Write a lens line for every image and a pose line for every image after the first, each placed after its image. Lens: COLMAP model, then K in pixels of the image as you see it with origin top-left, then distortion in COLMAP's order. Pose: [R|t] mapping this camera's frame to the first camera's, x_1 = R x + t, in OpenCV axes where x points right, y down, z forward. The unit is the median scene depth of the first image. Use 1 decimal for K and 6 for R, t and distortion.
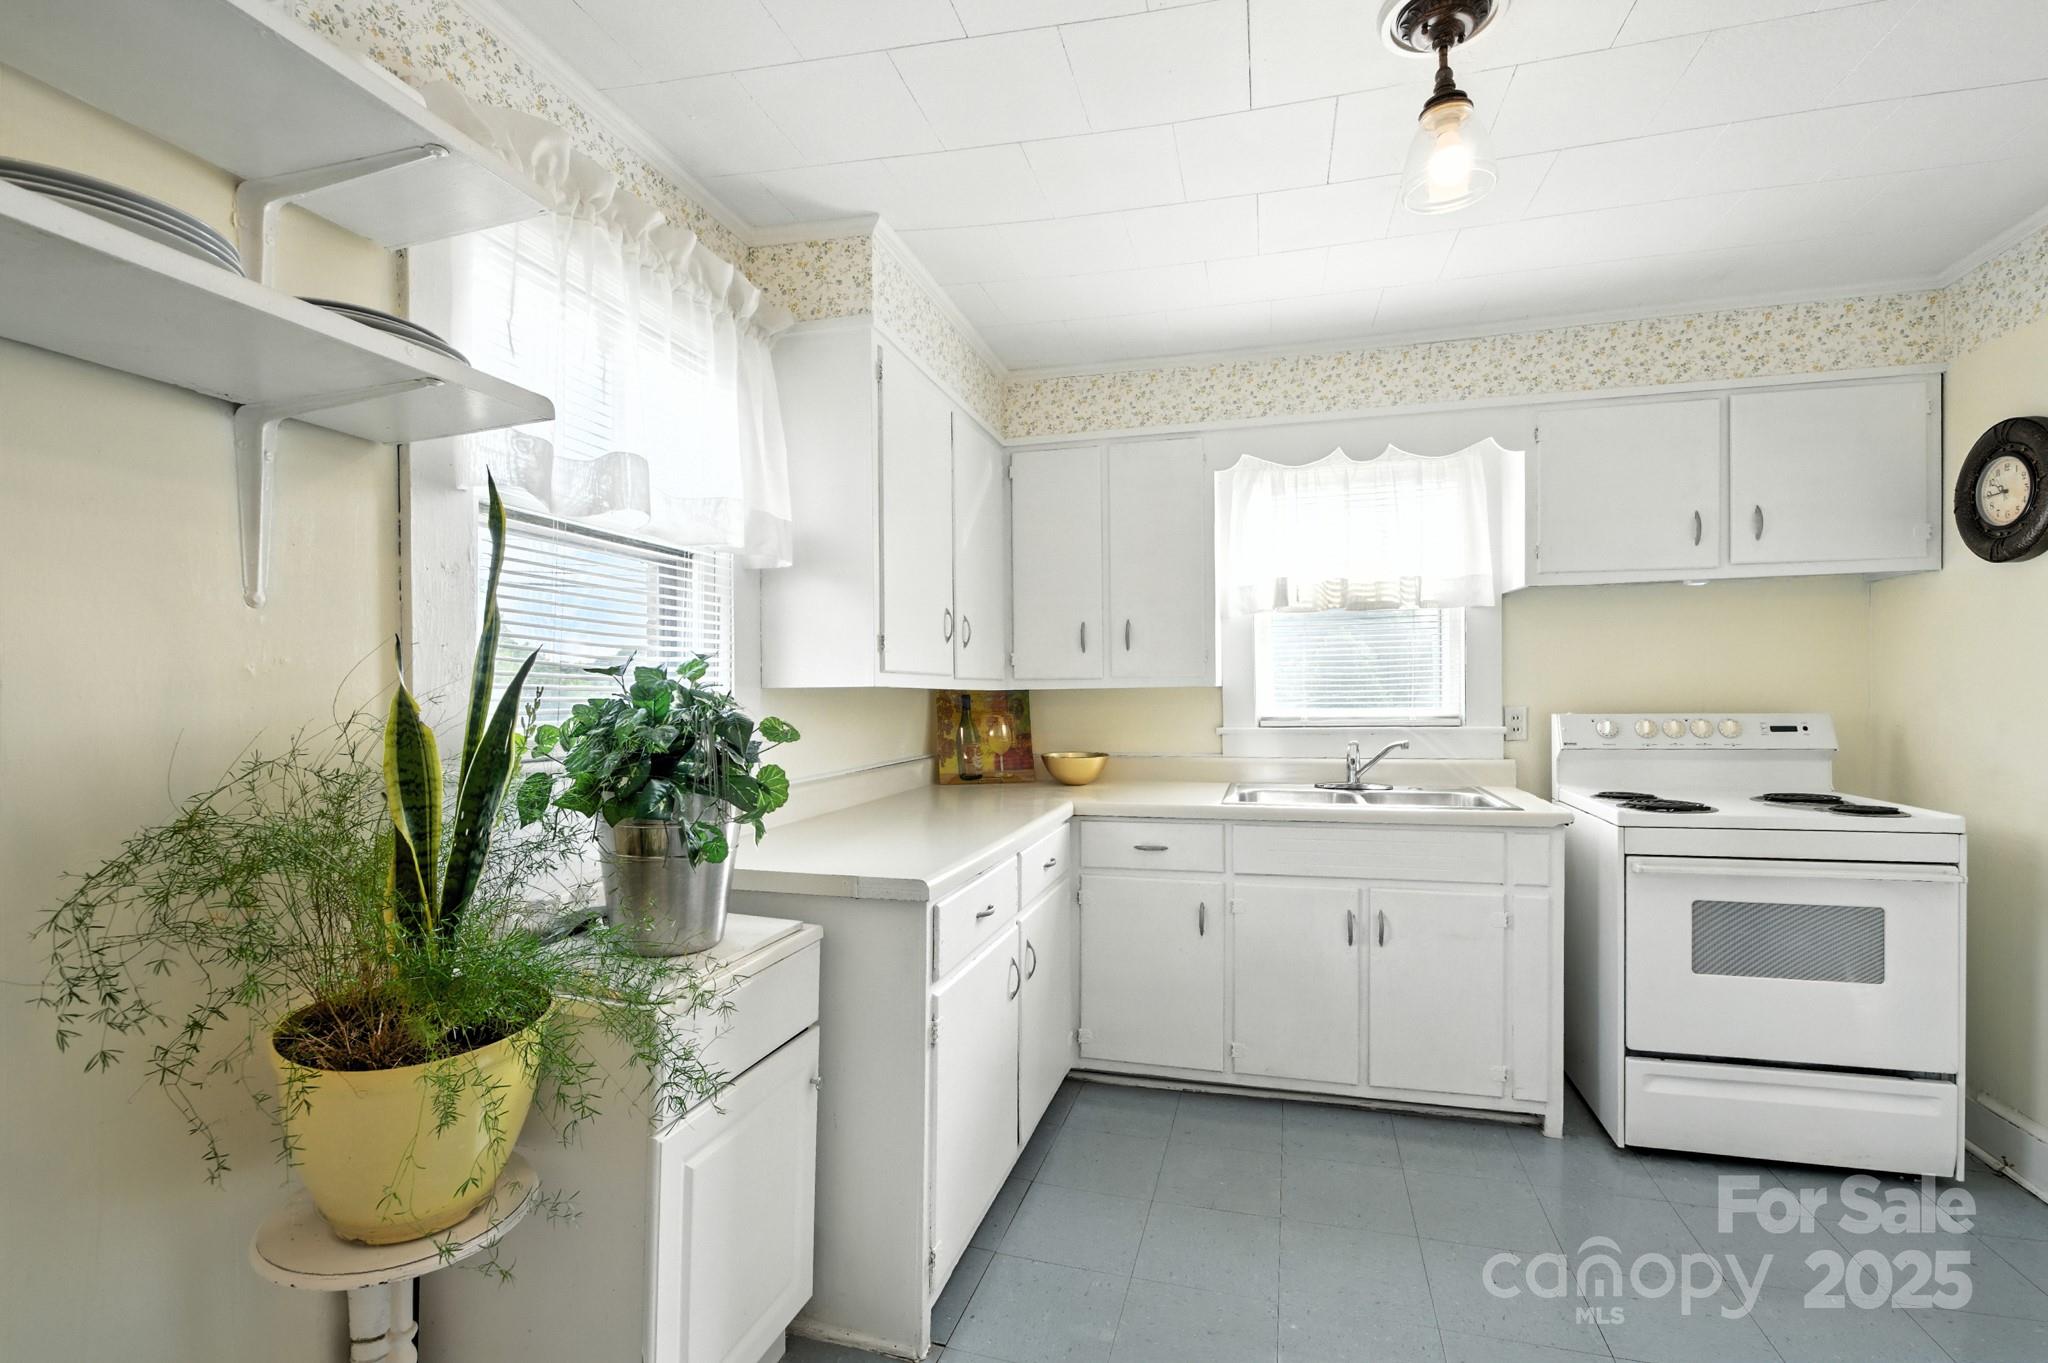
lens RADIAL K [[903.4, 0, 1020.6], [0, 903.4, 689.4], [0, 0, 1]] dist [-0.014300, 0.000811]
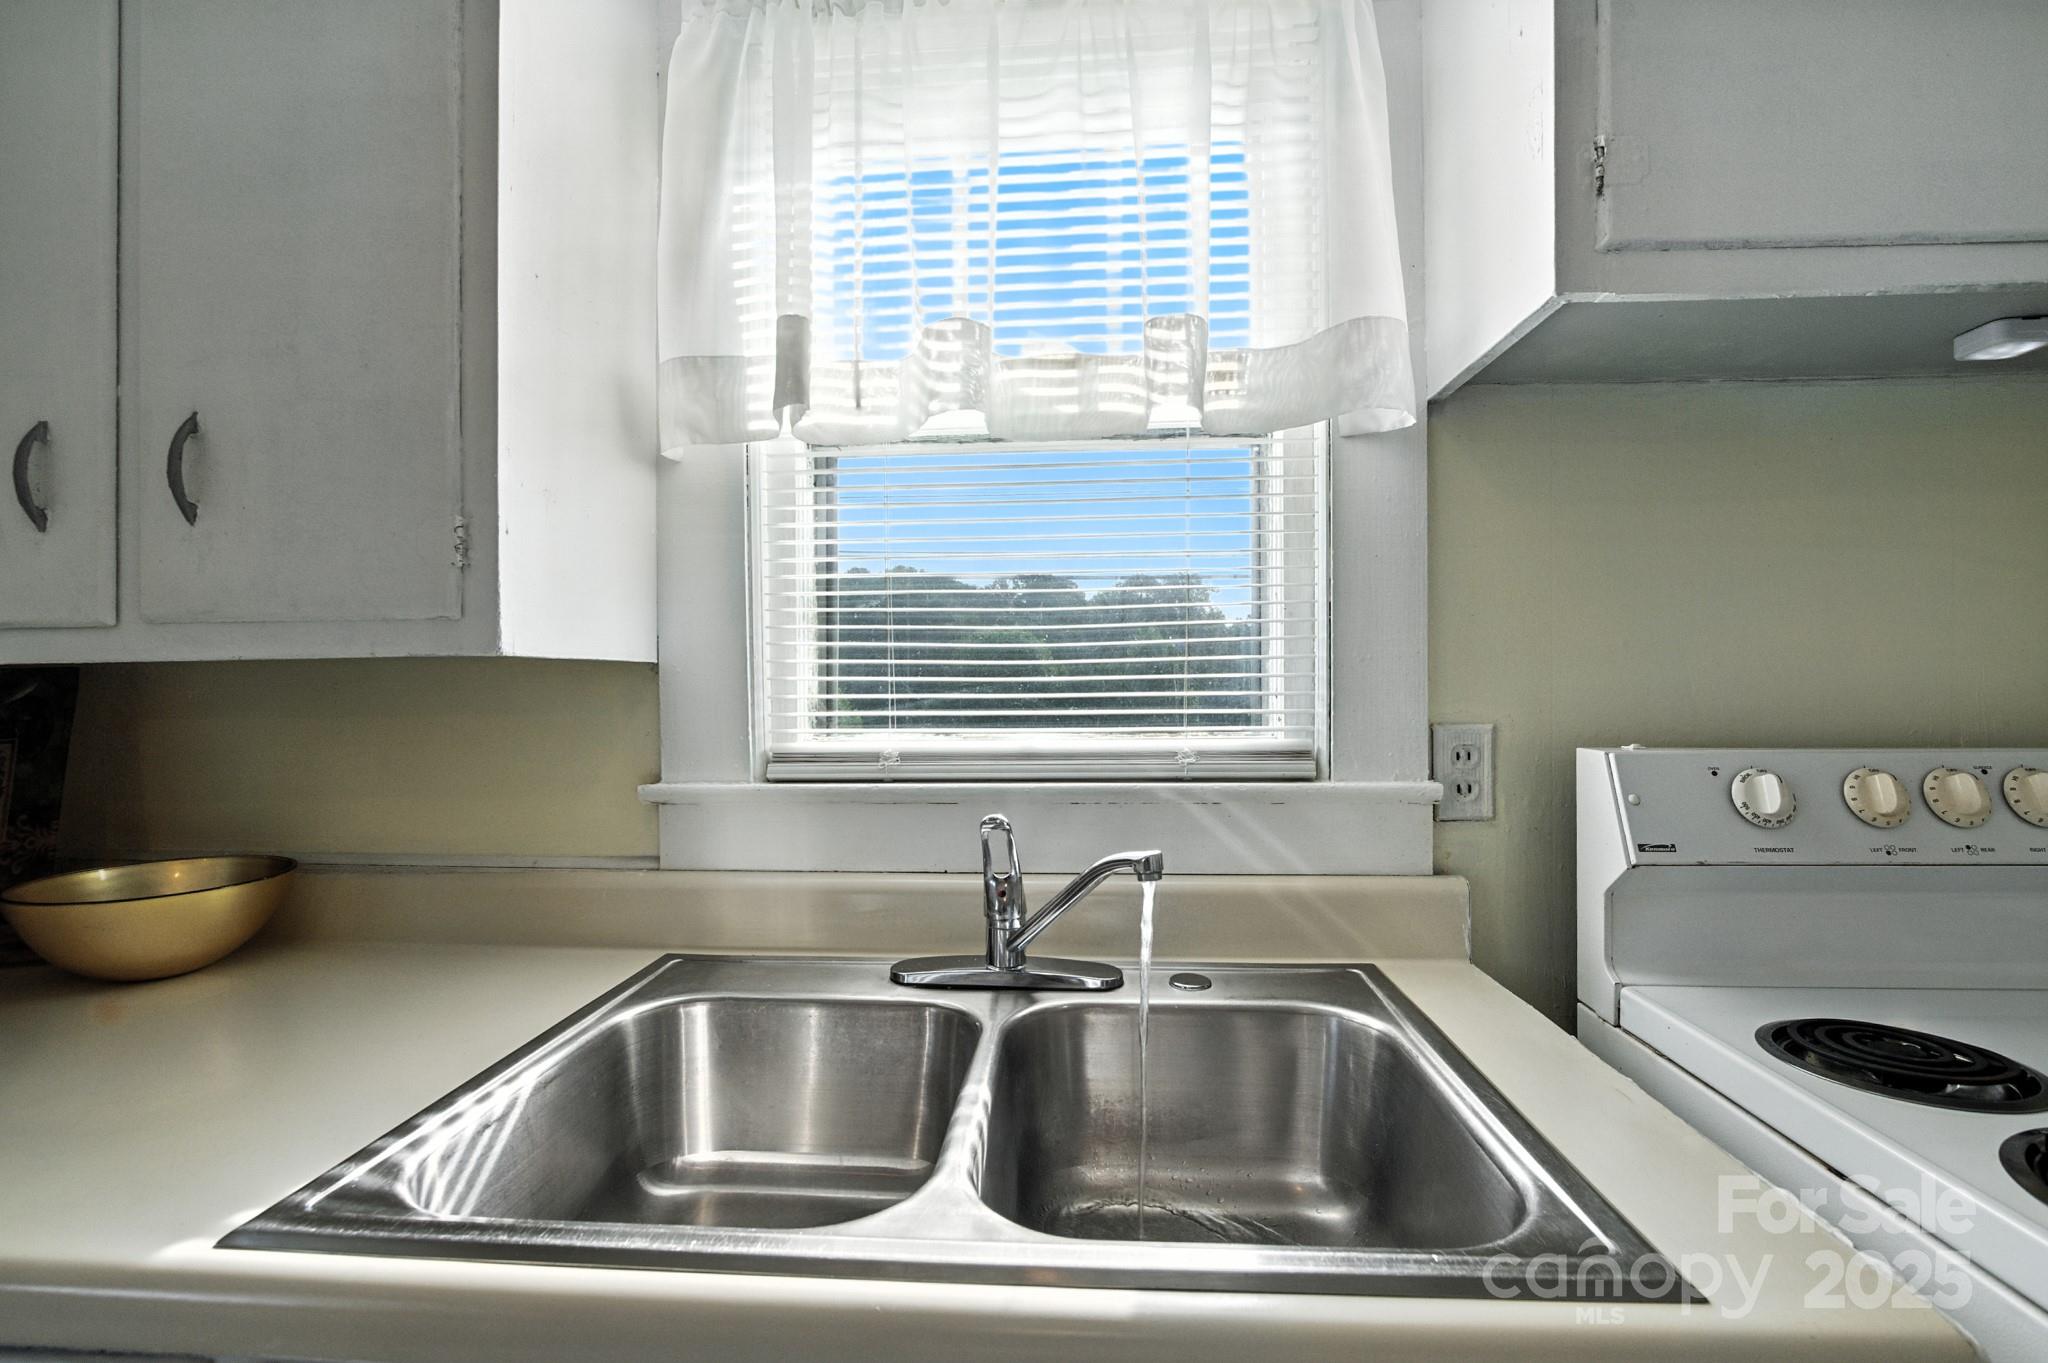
lens RADIAL K [[903.4, 0, 1027.7], [0, 903.4, 682.2], [0, 0, 1]] dist [-0.014300, 0.000811]
pose [[0.978949, 0.001920, 0.204095, 0.316399], [-0.002735, 0.999989, 0.003710, 0.002748], [-0.204086, -0.004190, 0.978944, 0.696218]]
